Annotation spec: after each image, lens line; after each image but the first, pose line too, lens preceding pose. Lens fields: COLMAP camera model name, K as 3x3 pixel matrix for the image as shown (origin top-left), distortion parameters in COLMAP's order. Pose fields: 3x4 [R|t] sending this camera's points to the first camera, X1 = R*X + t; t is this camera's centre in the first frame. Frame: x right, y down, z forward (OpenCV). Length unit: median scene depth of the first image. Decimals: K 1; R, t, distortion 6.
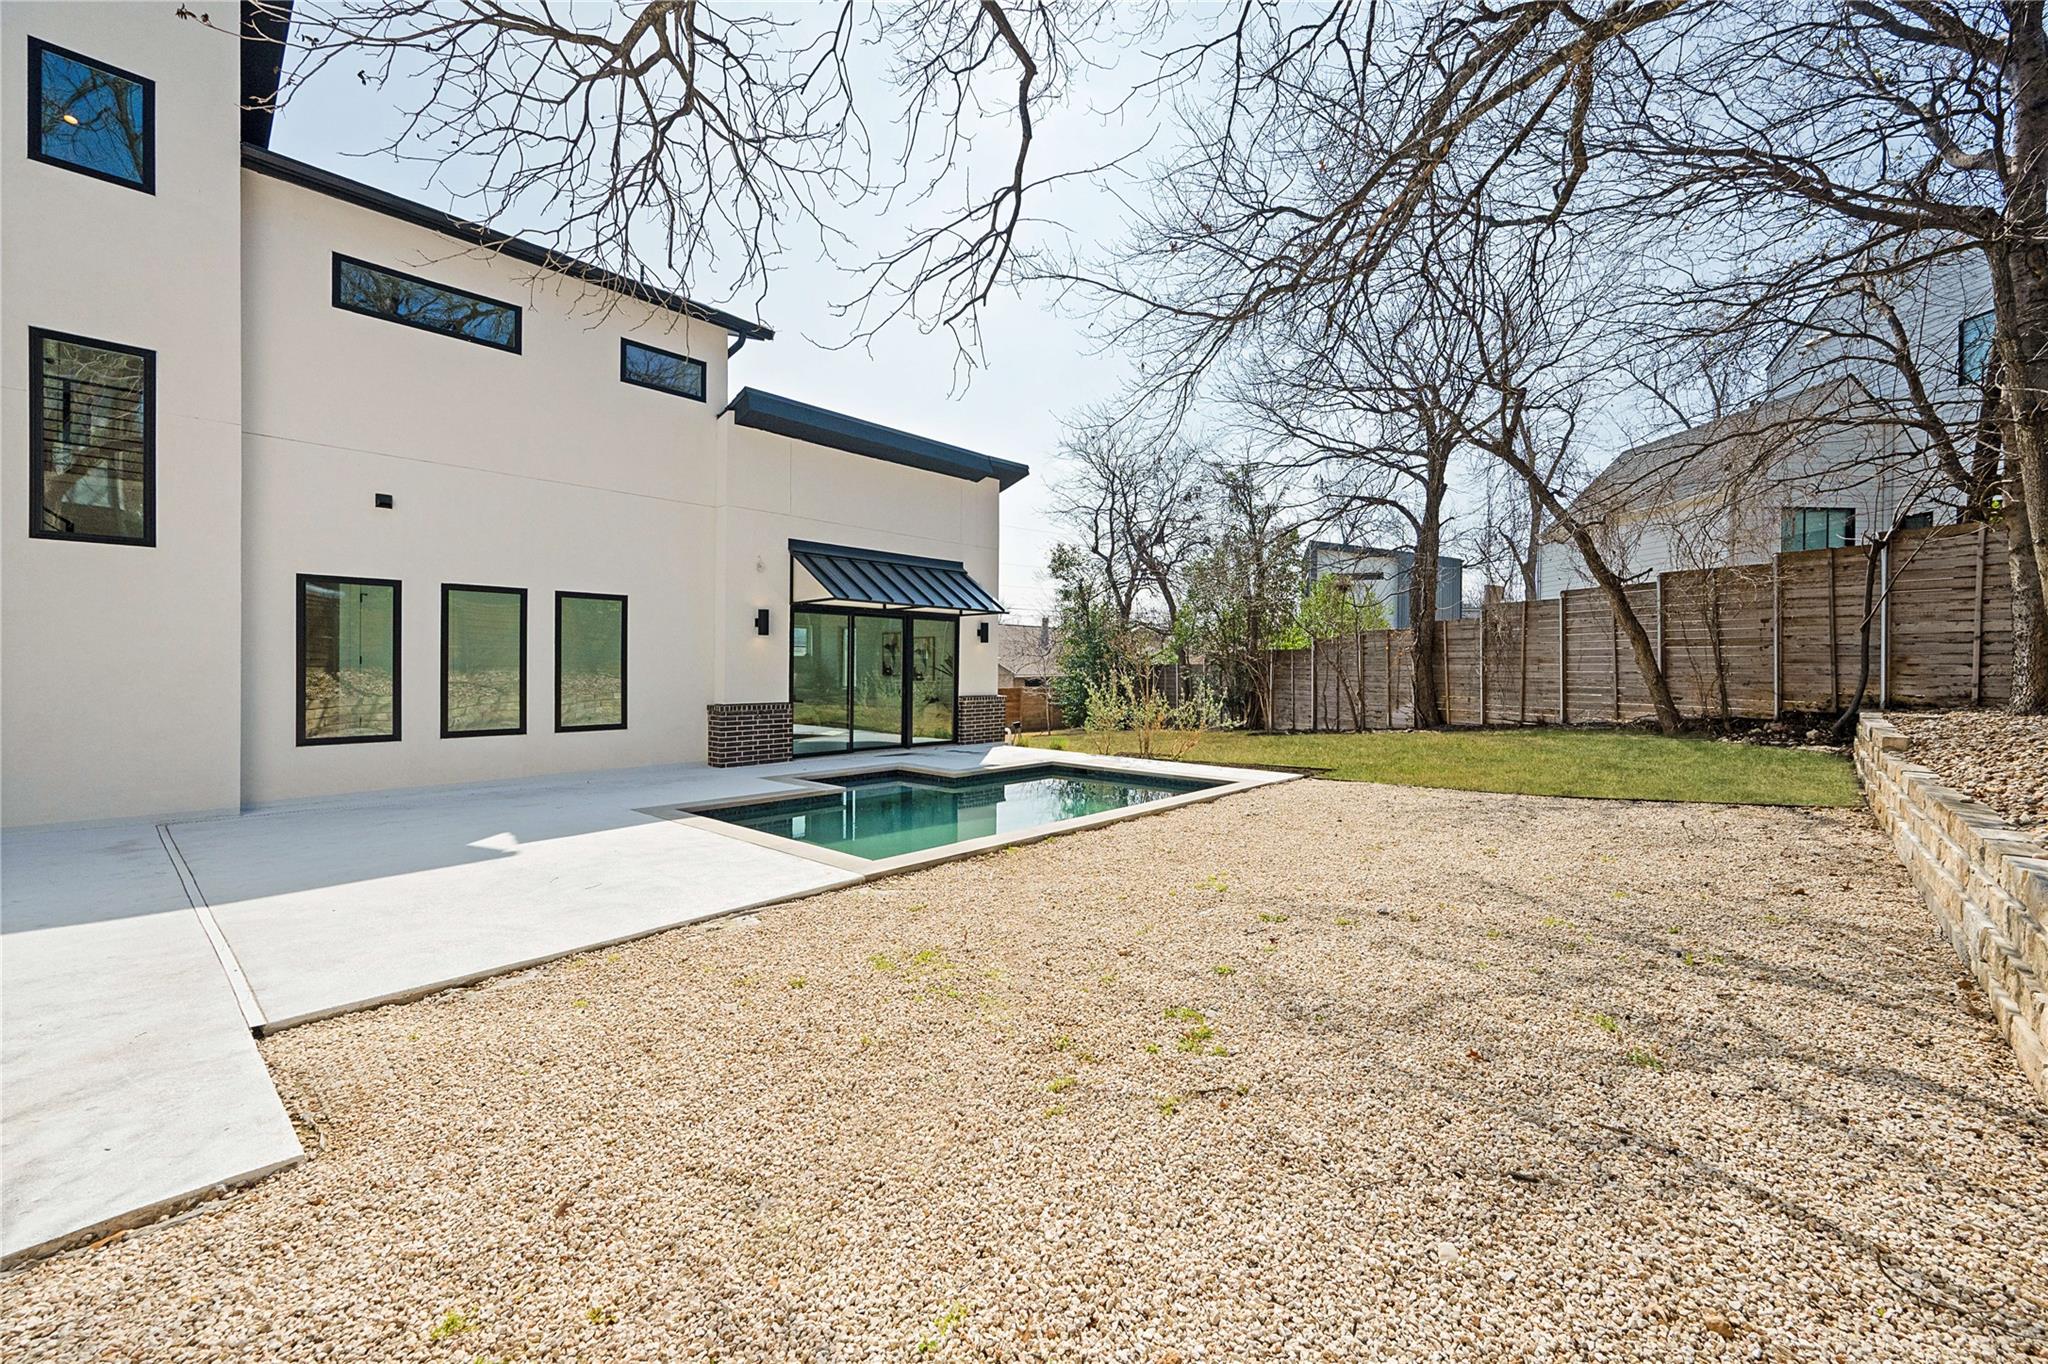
lens RADIAL K [[815.6, 0, 1024.0], [0, 815.6, 682.0], [0, 0, 1]] dist [0.000224, -0.000005]
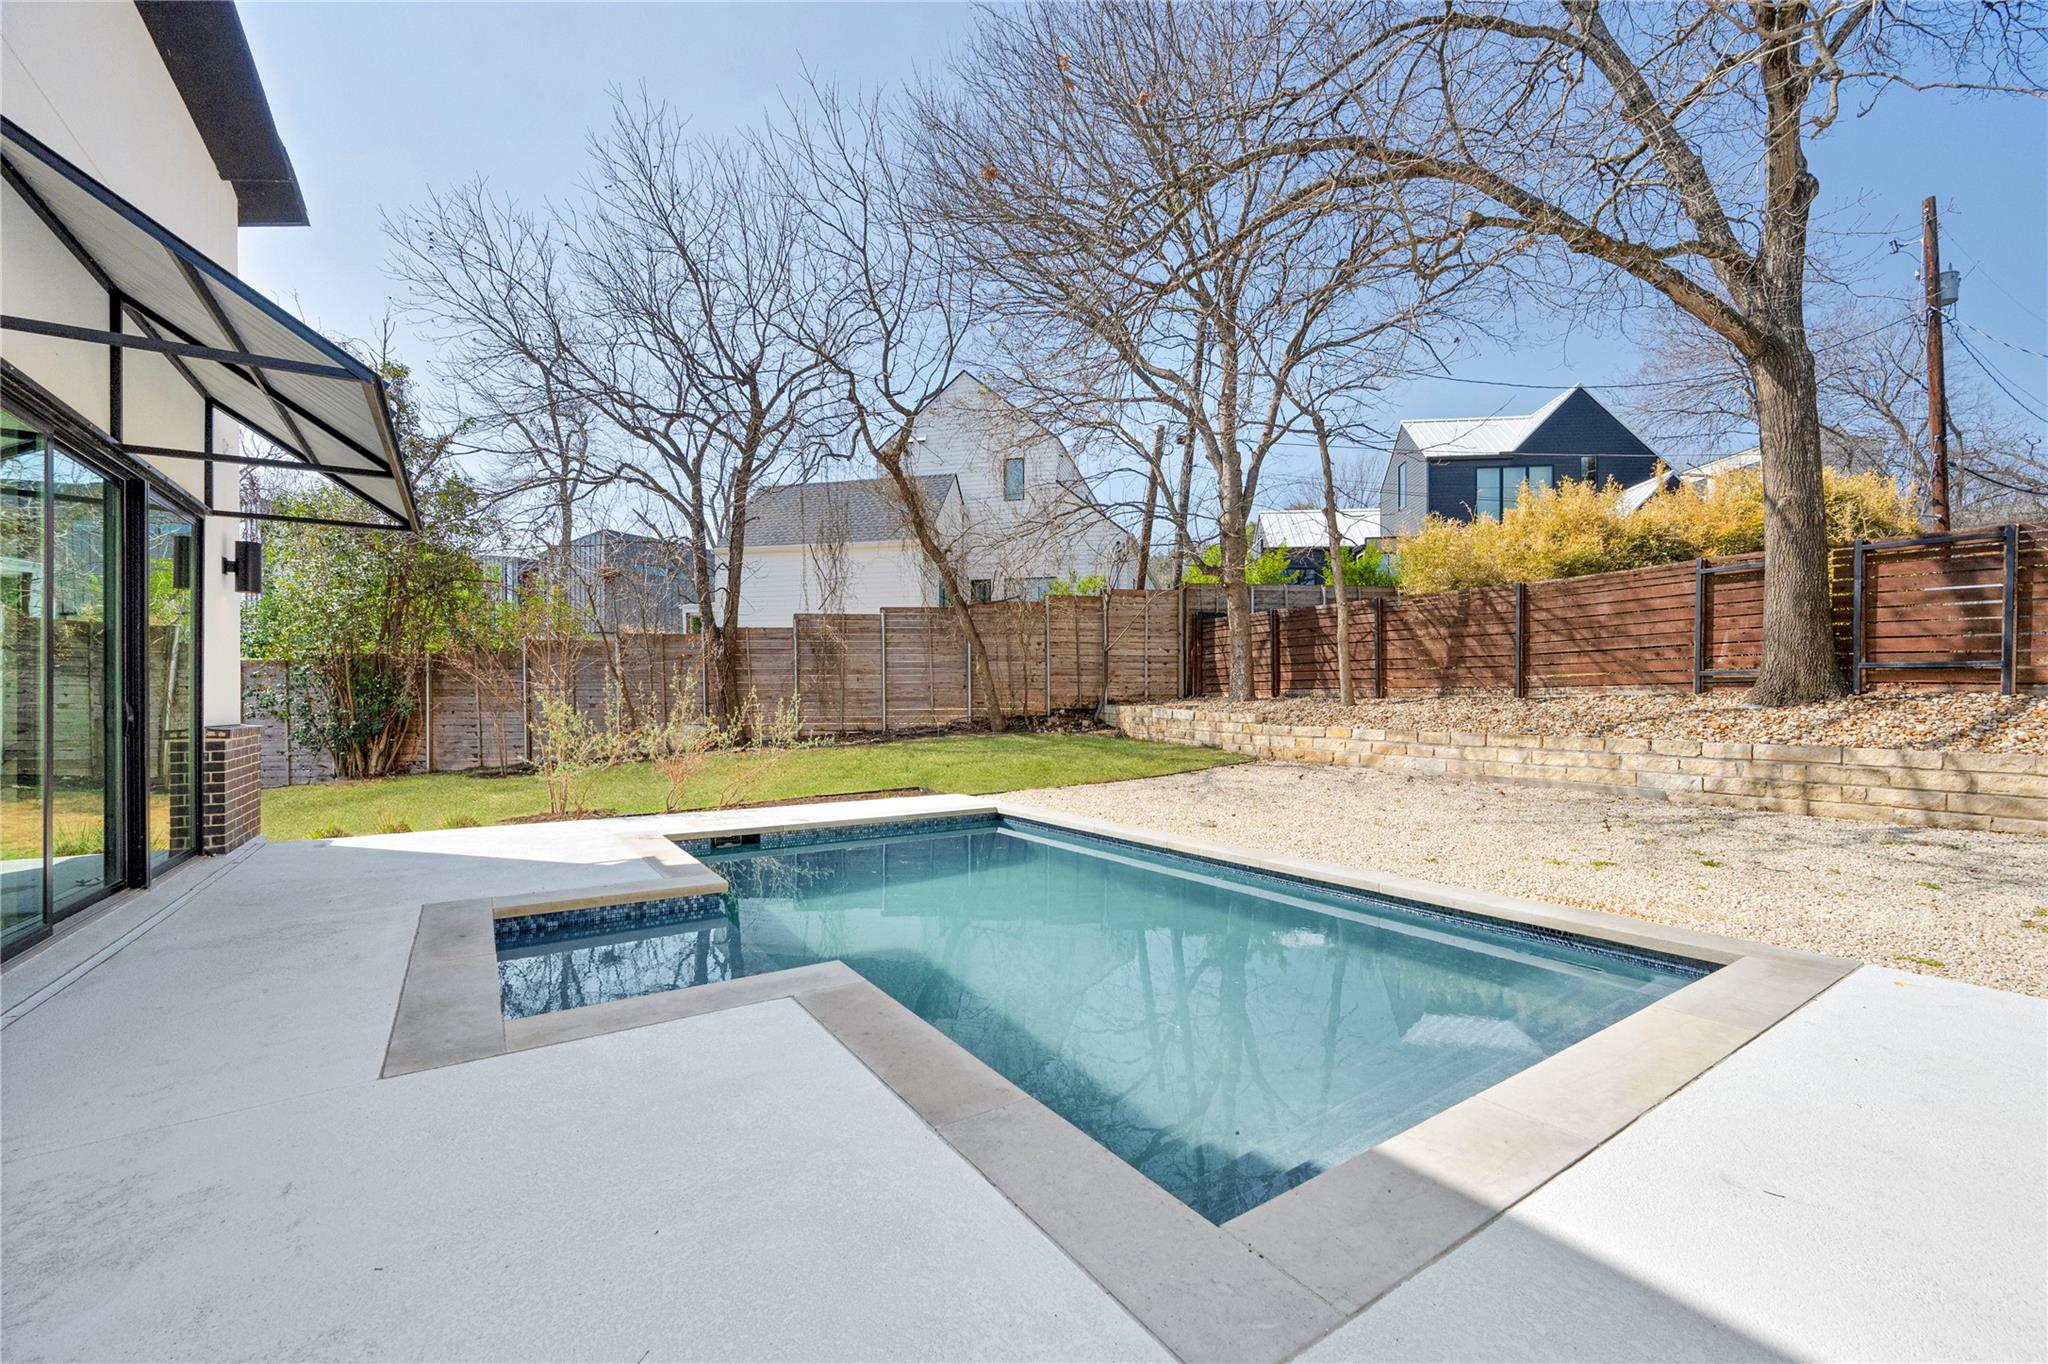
lens RADIAL K [[815.6, 0, 1024.0], [0, 815.6, 682.0], [0, 0, 1]] dist [0.000224, -0.000005]
pose [[0.247357, 0.011208, 0.968860, -0.451459], [0.022697, 0.999592, -0.017358, 0.013355], [-0.968659, 0.026284, 0.247002, 0.739789]]
